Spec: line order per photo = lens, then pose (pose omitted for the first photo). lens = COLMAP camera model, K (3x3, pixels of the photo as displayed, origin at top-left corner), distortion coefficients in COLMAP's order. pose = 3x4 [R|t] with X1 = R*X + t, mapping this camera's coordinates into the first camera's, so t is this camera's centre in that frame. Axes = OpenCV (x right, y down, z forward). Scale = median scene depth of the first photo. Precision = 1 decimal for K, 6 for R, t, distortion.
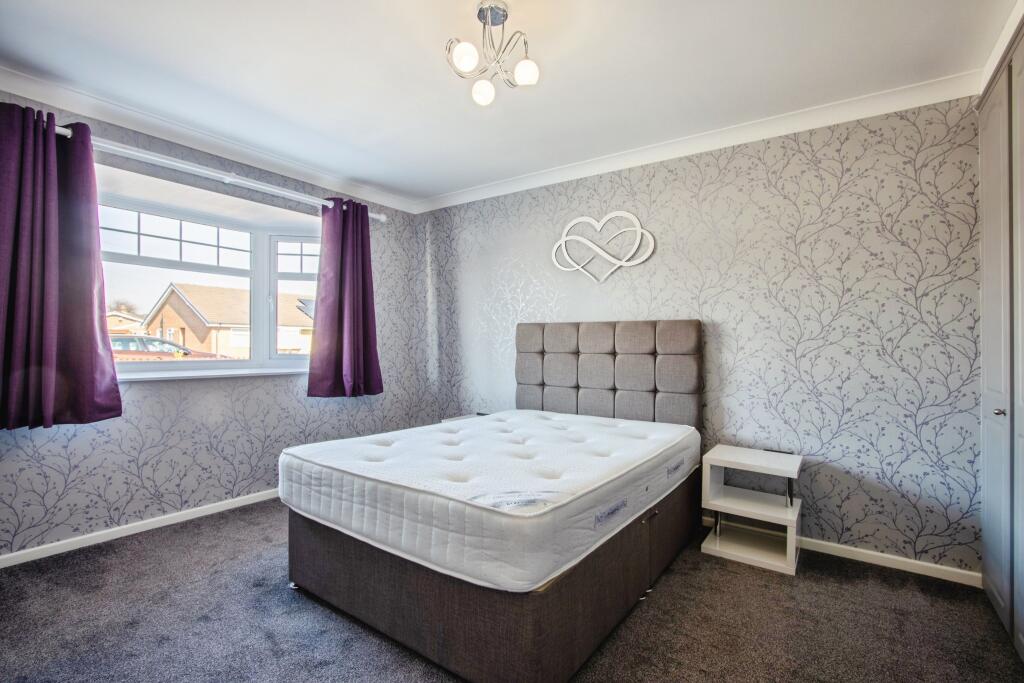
lens RADIAL K [[469.8, 0, 518.9], [0, 469.8, 344.2], [0, 0, 1]] dist [-0.003035, -0.000569]
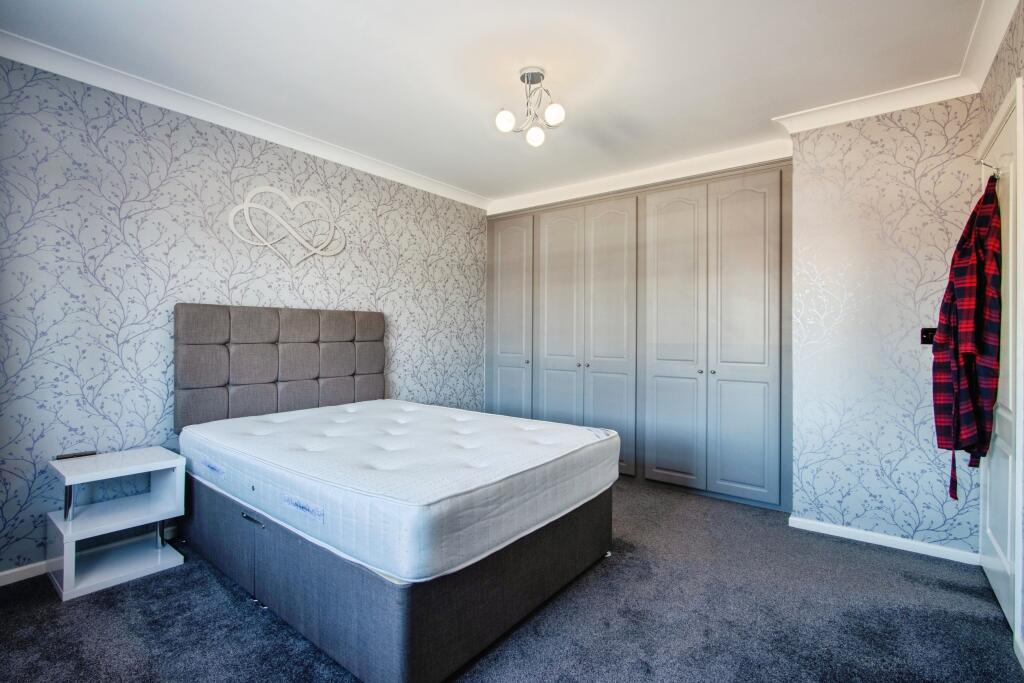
lens RADIAL K [[469.8, 0, 518.2], [0, 469.8, 334.8], [0, 0, 1]] dist [-0.003035, -0.000569]
pose [[0.059147, -0.011537, 0.998183, -0.748315], [-0.005513, 0.999914, 0.011884, -0.009219], [-0.998234, -0.006206, 0.059079, 0.512633]]
